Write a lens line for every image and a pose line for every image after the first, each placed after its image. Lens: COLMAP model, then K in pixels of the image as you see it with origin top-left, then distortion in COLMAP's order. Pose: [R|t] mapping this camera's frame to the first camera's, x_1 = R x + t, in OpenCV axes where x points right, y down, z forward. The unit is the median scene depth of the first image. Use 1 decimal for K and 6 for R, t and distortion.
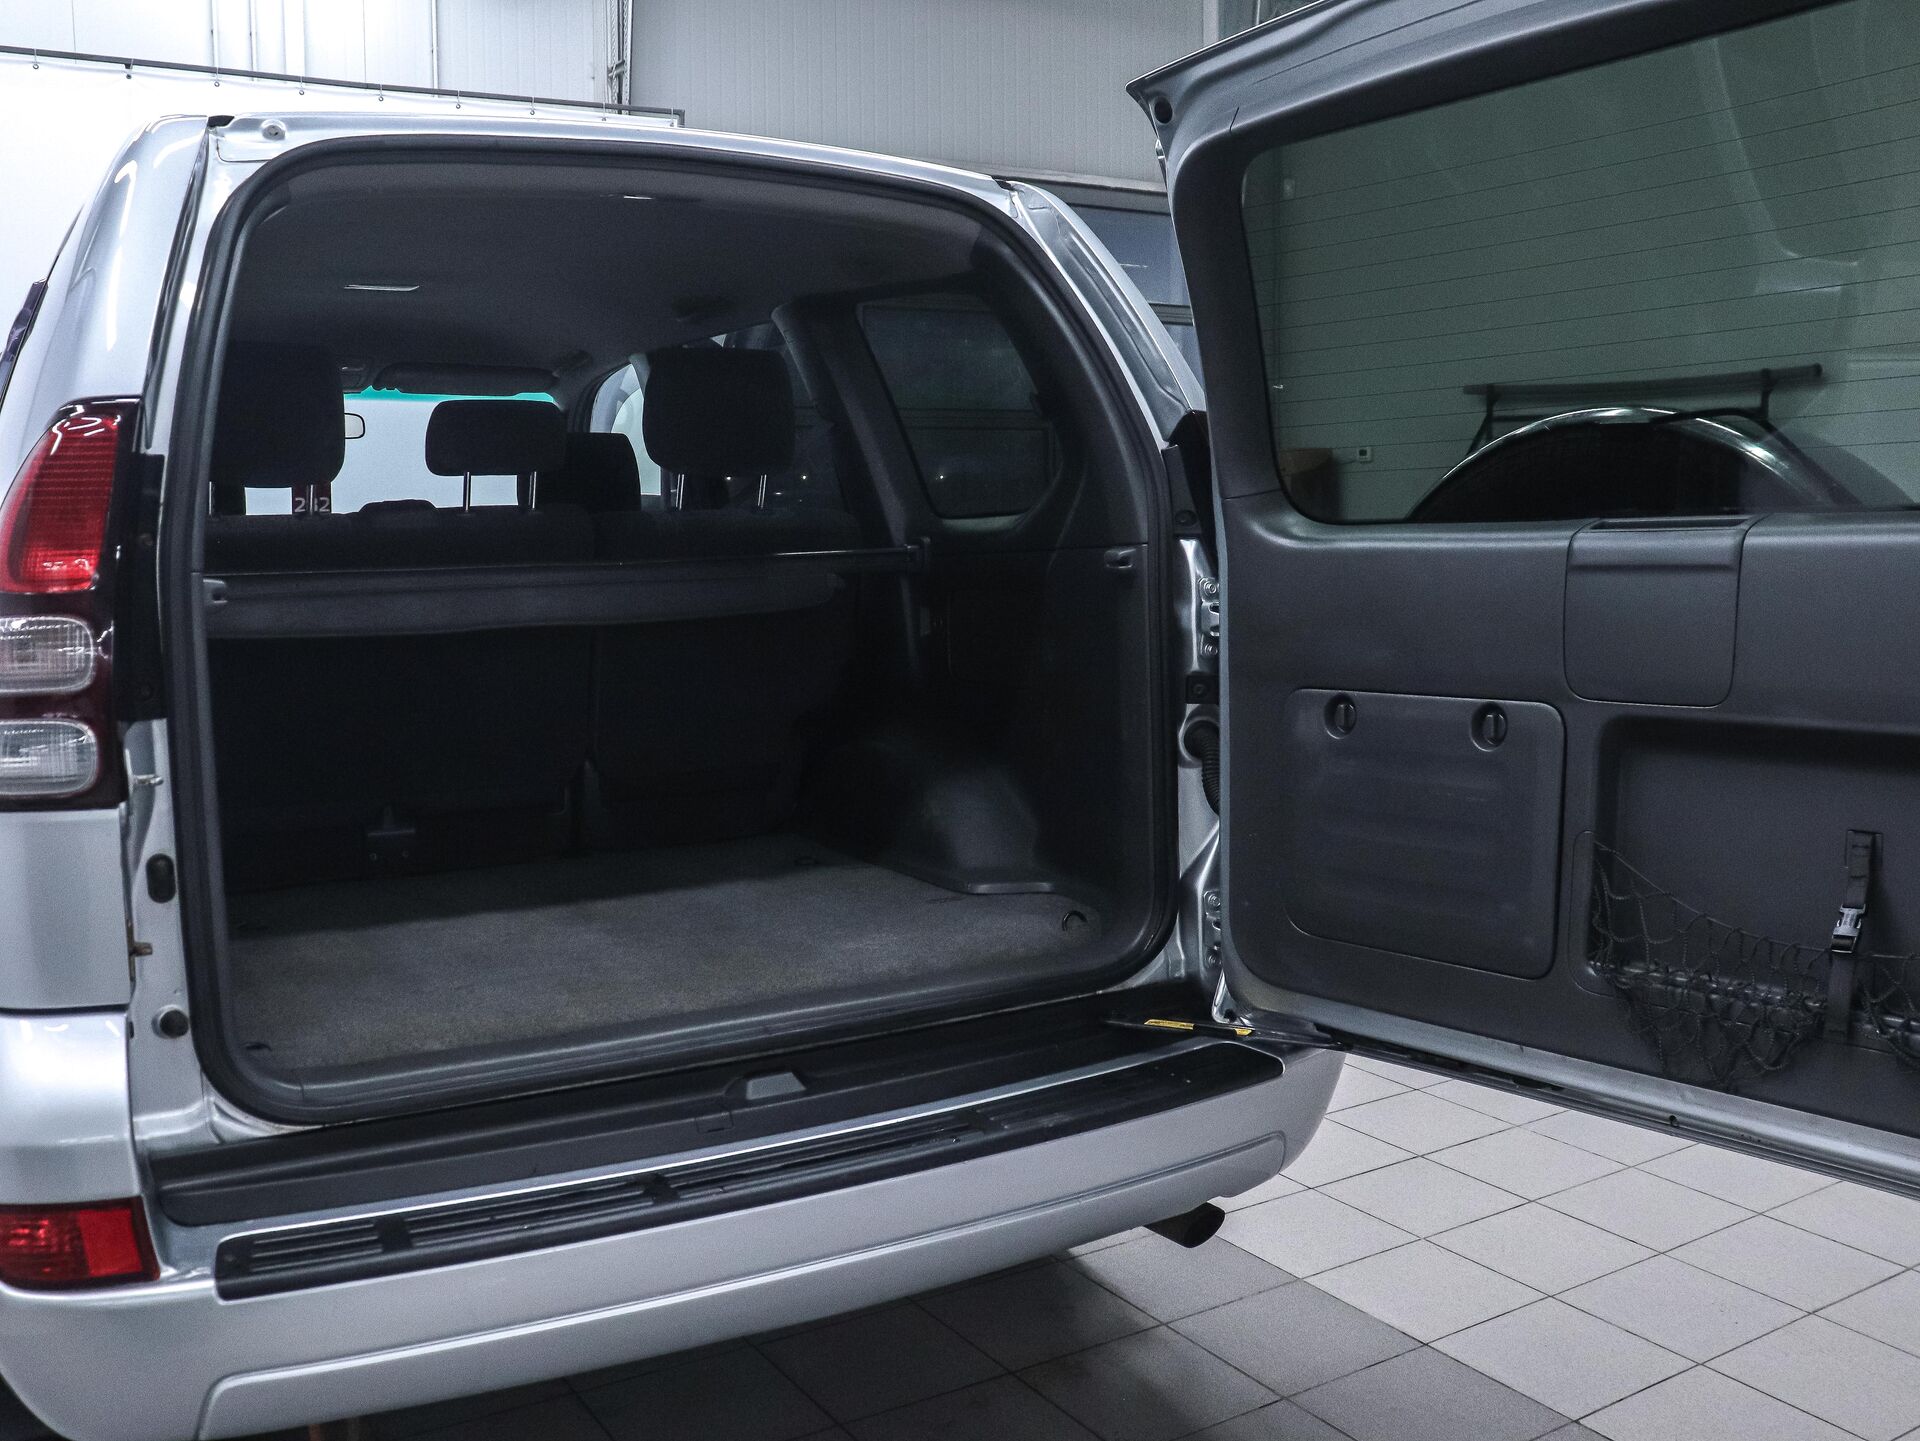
lens RADIAL K [[1756.5, 0, 960.0], [0, 1756.5, 720.5], [0, 0, 1]] dist [-0.209073, 0.165695]
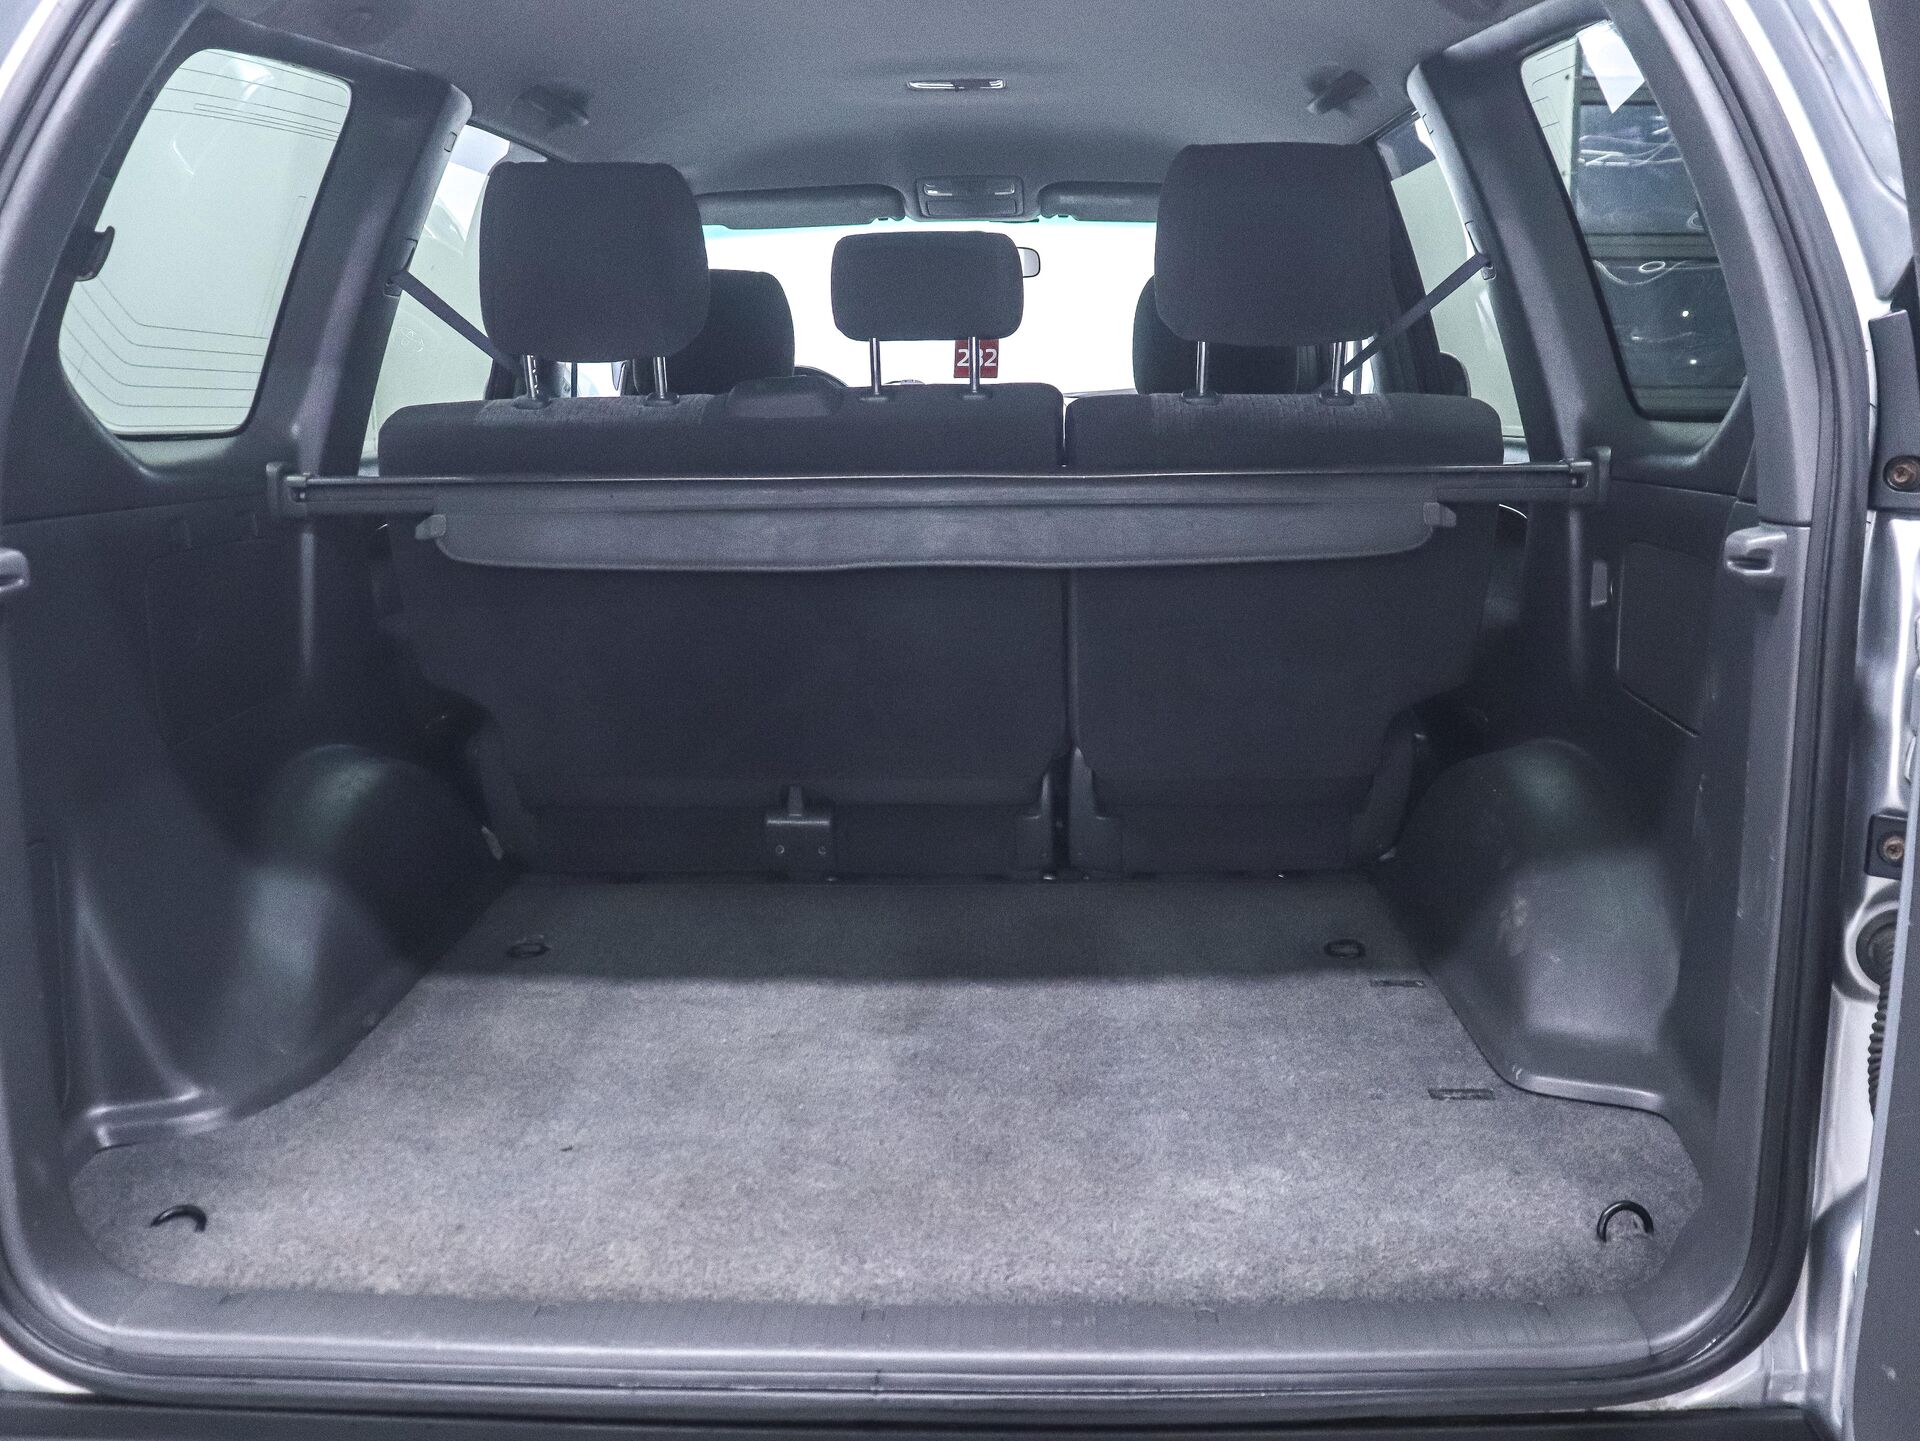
lens RADIAL K [[1756.5, 0, 960.0], [0, 1756.5, 720.5], [0, 0, 1]] dist [-0.209073, 0.165695]
pose [[0.843240, 0.110994, -0.525953, 0.147025], [-0.060510, 0.991831, 0.112297, -0.080997], [0.534121, -0.062868, 0.843067, 0.471011]]
